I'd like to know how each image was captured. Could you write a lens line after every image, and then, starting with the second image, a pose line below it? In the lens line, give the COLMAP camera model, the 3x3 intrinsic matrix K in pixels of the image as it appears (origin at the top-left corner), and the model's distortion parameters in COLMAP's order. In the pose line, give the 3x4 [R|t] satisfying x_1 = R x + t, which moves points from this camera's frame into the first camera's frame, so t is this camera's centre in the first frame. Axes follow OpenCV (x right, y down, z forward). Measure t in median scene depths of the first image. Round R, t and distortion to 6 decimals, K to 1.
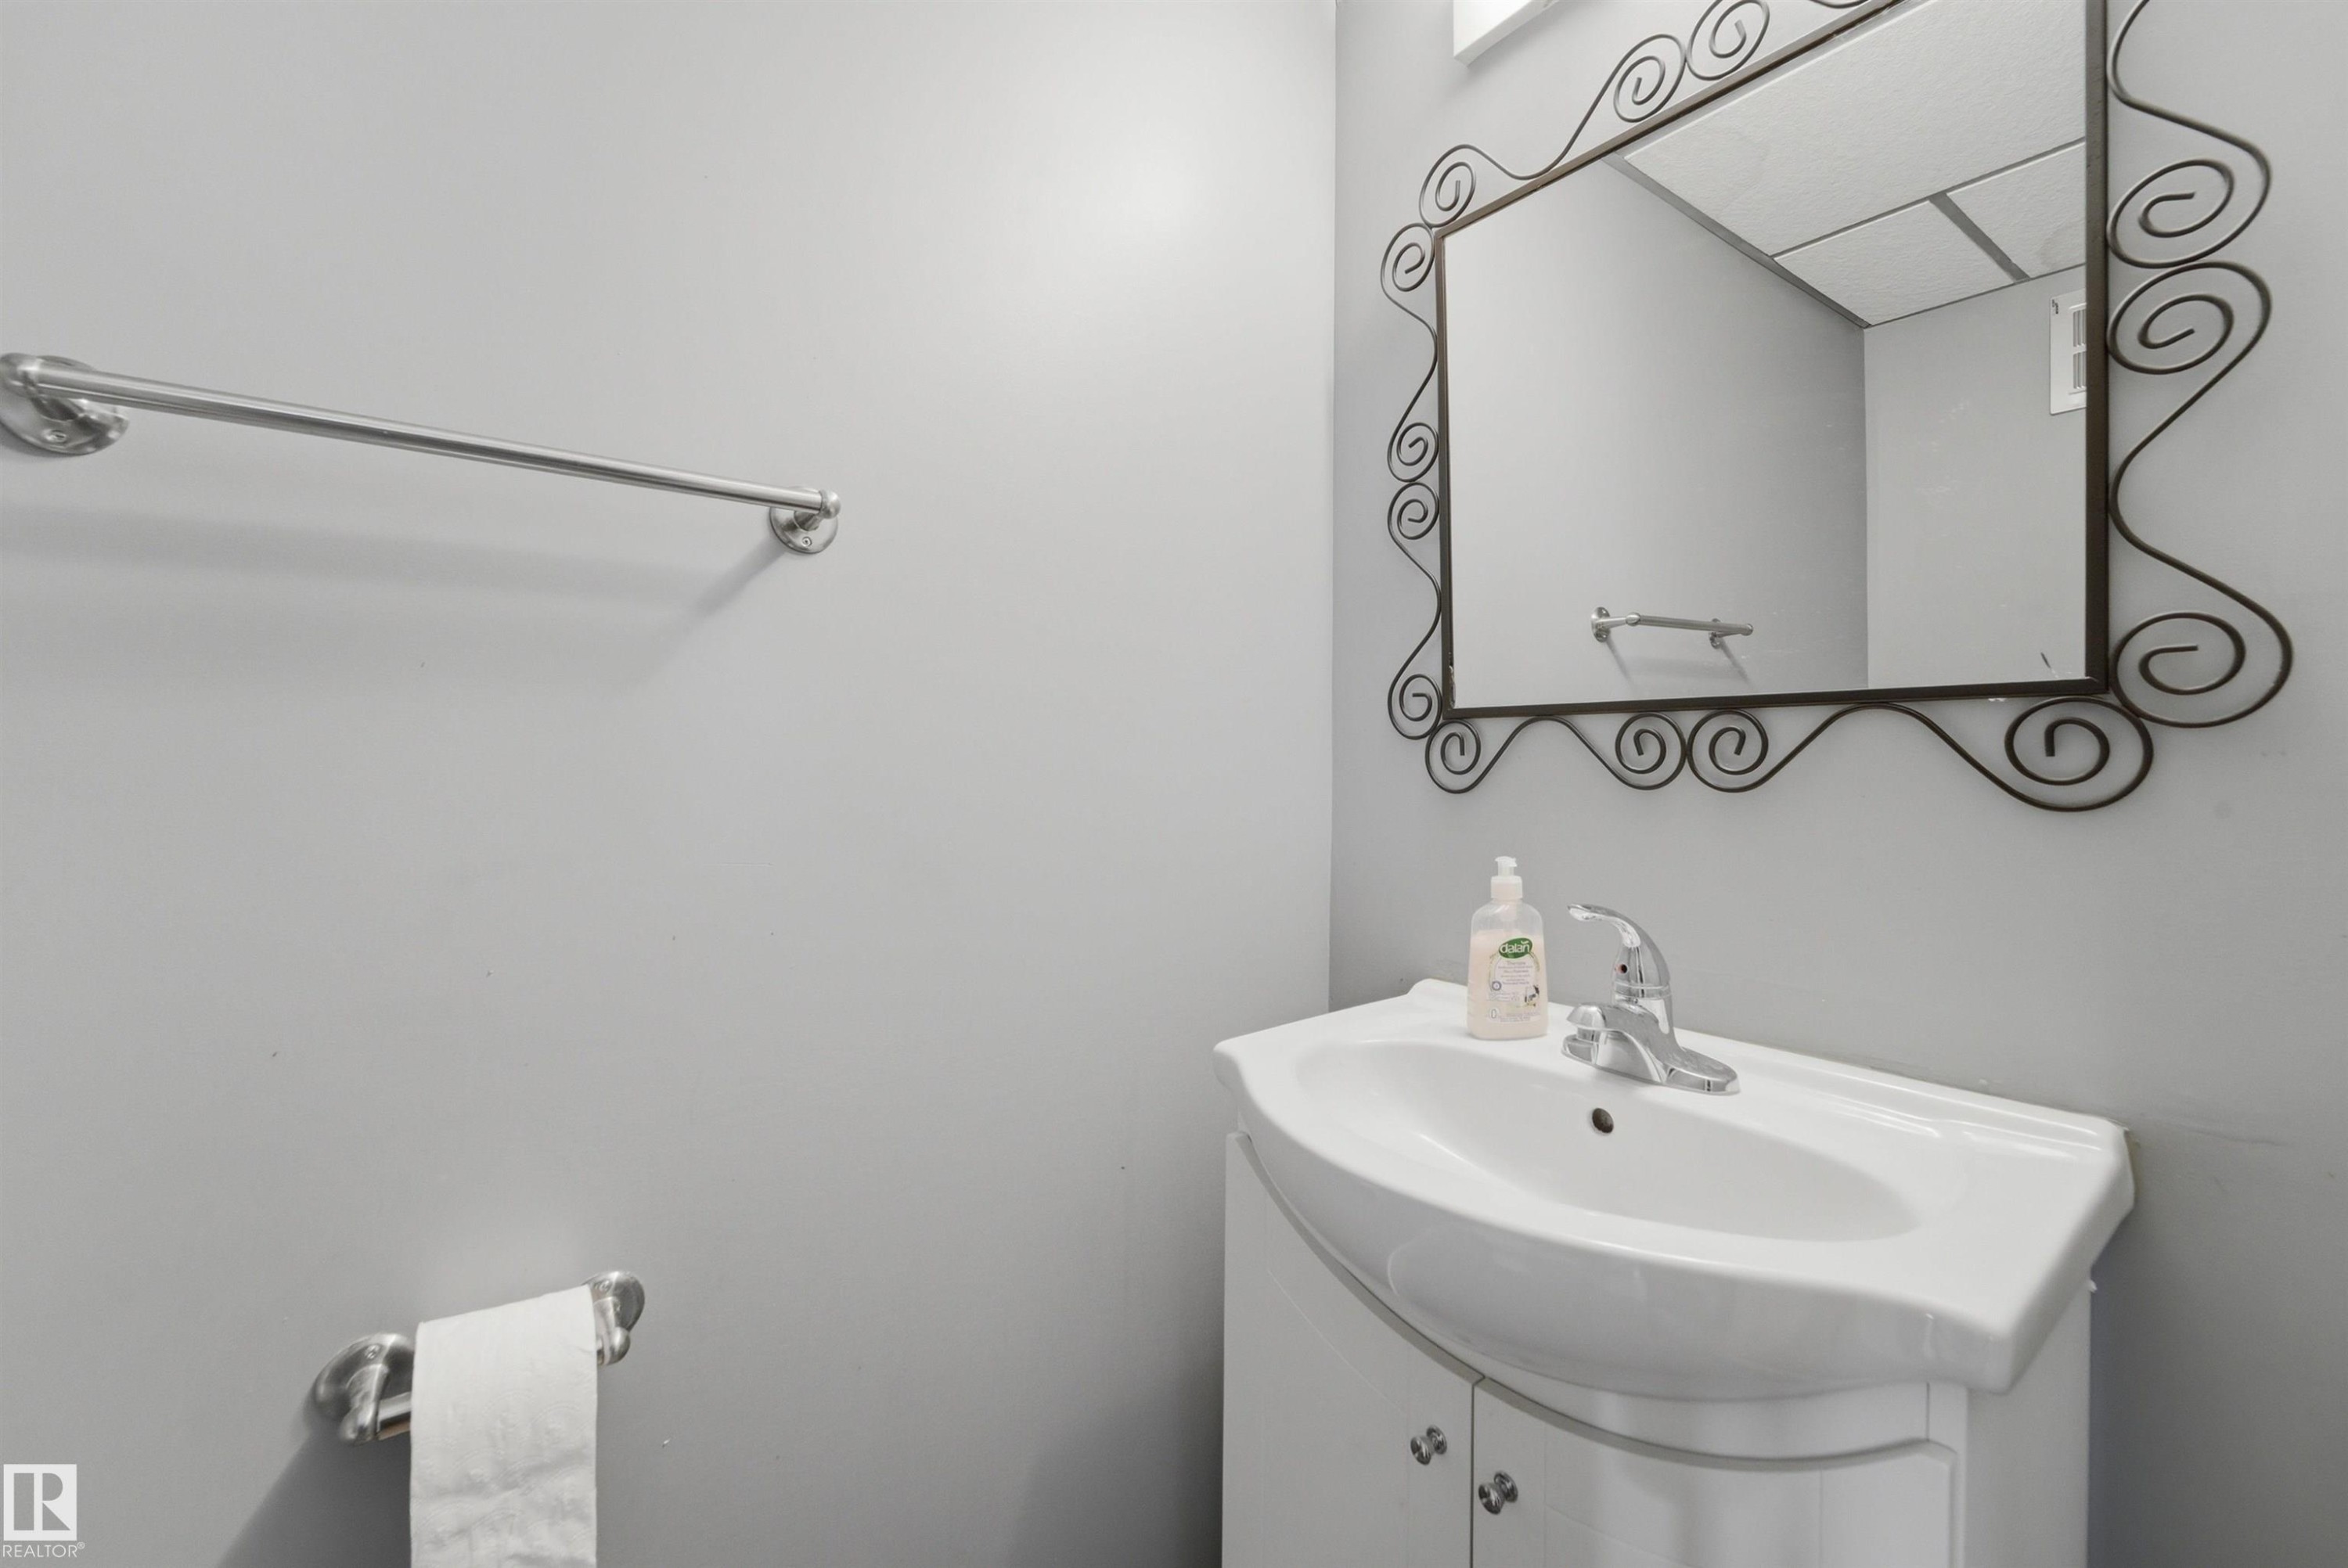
lens RADIAL K [[949.7, 0, 1181.0], [0, 949.7, 777.9], [0, 0, 1]] dist [-0.002764, -0.001055]
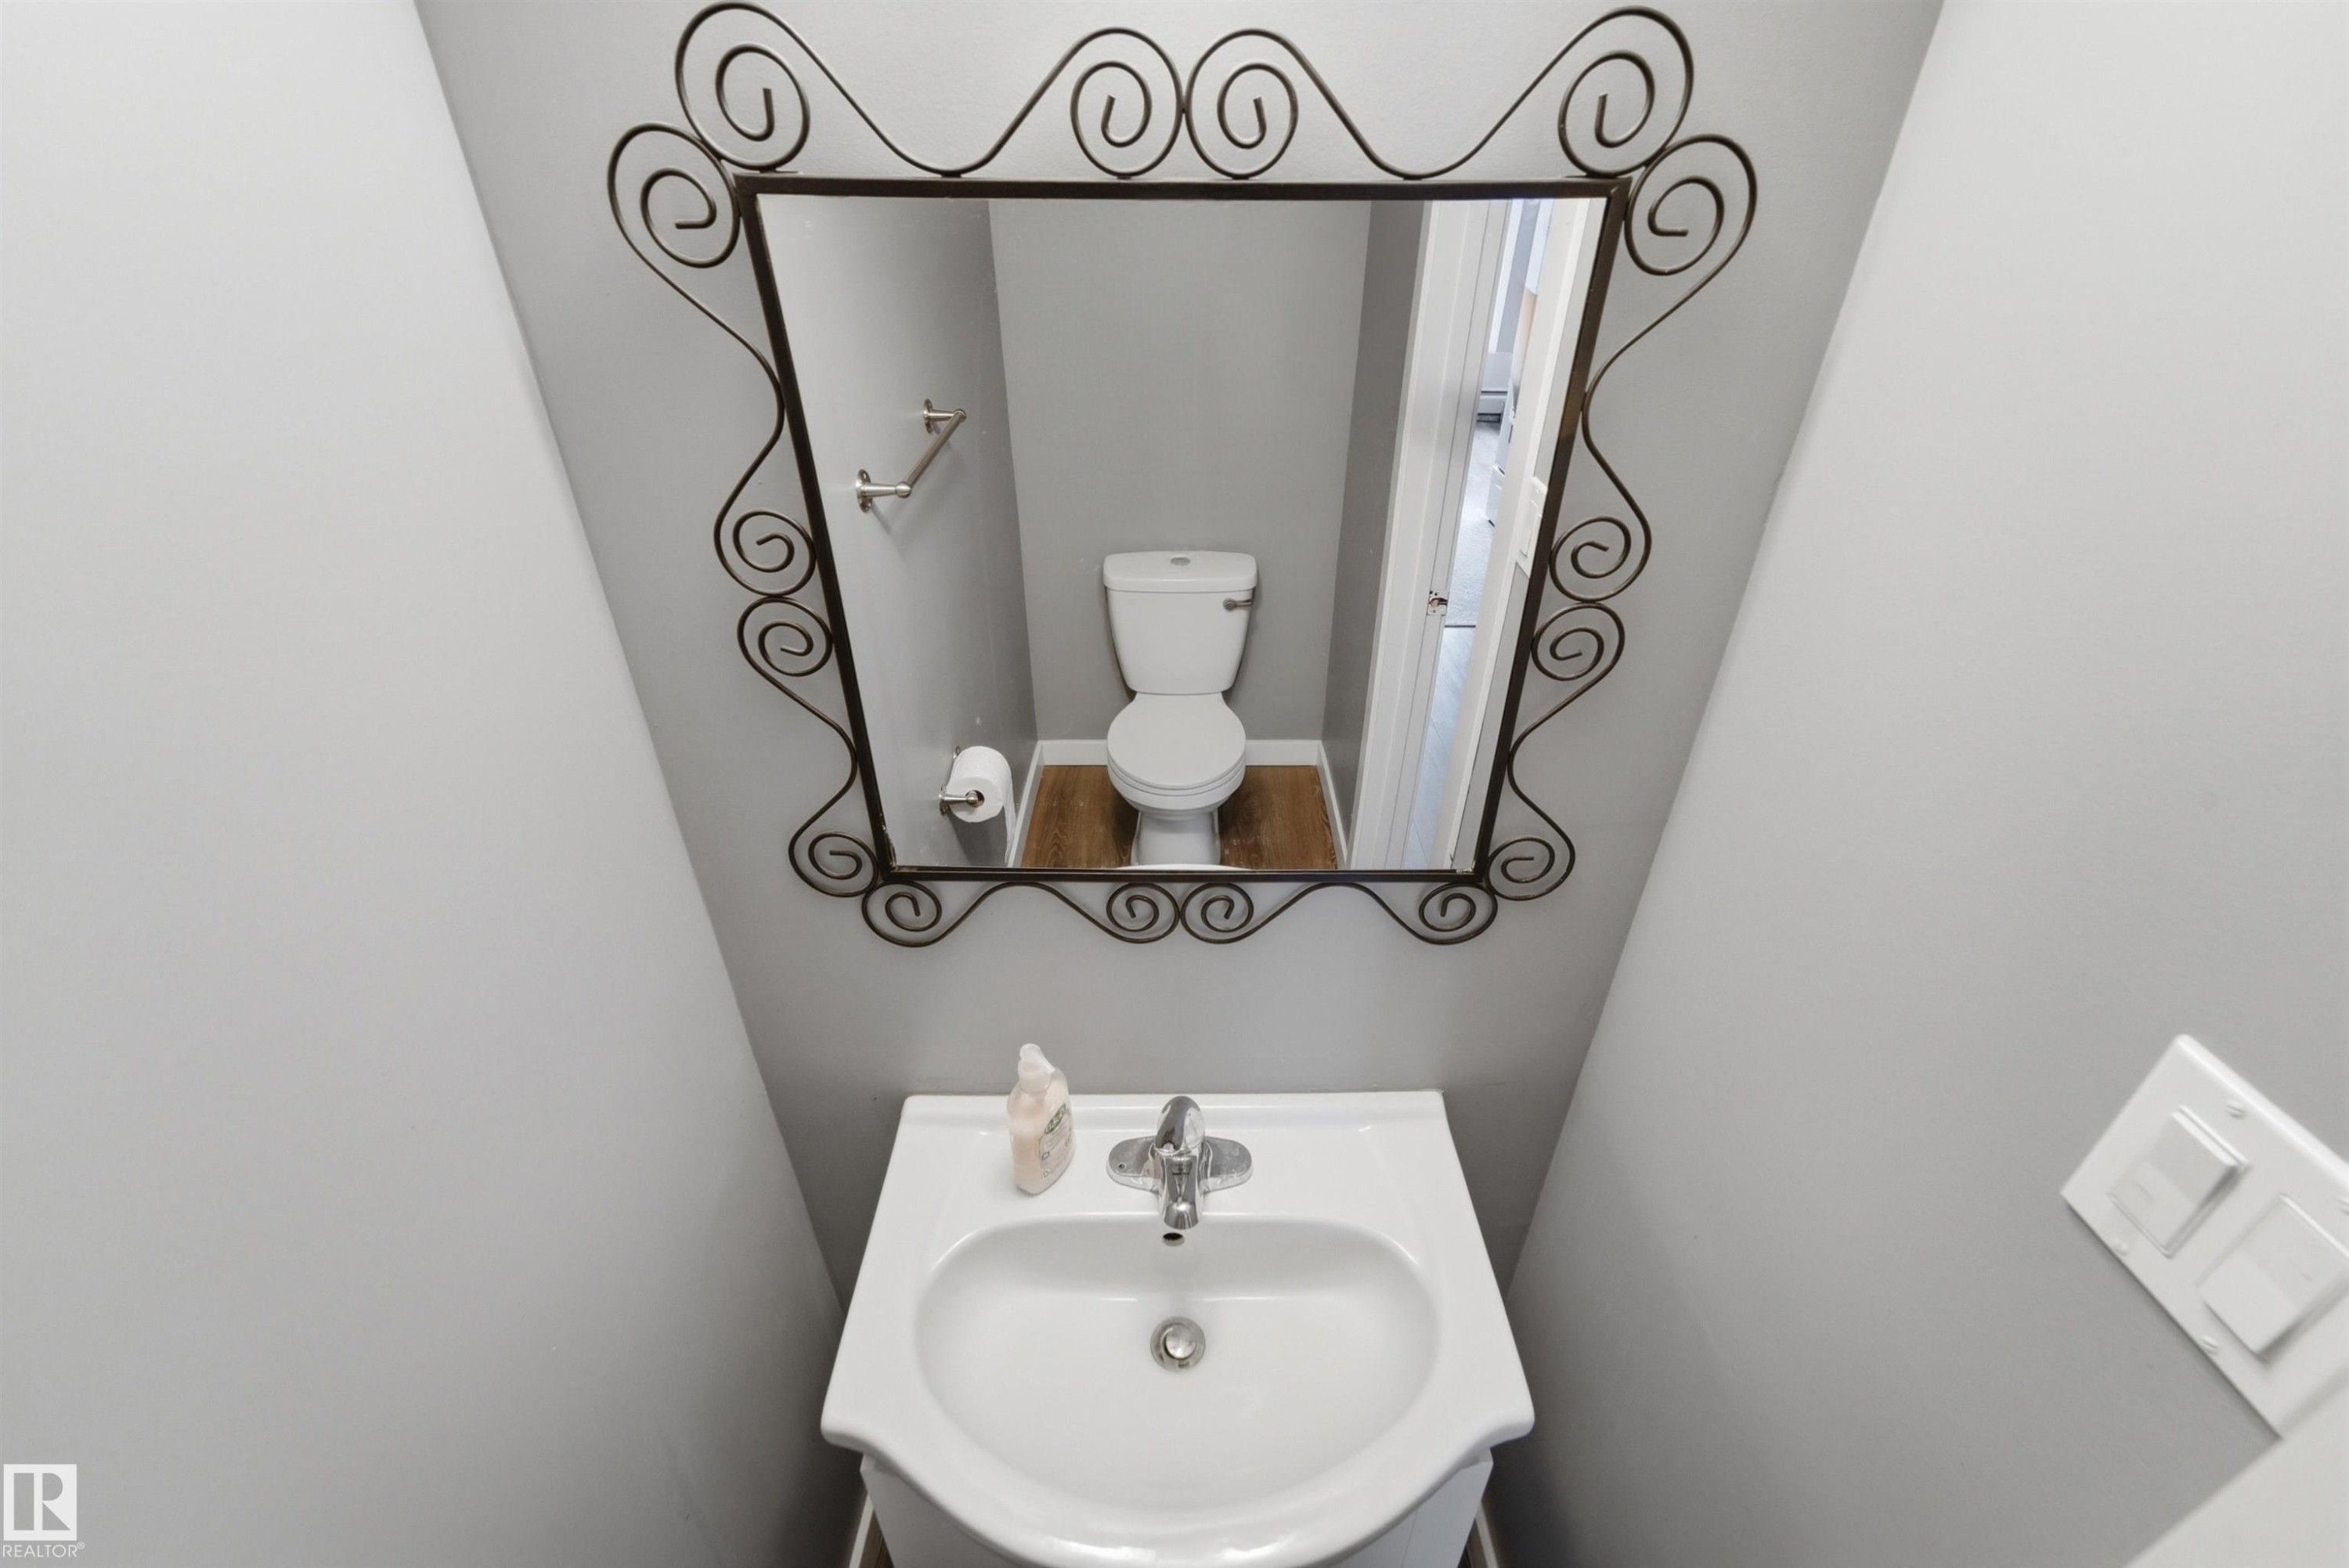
lens RADIAL K [[950.1, 0, 1181.5], [0, 950.1, 777.9], [0, 0, 1]] dist [-0.002764, -0.001055]
pose [[0.607077, -0.405018, 0.683680, -0.109349], [0.012565, 0.865146, 0.501363, -0.671648], [-0.794544, -0.295776, 0.530299, 0.496177]]
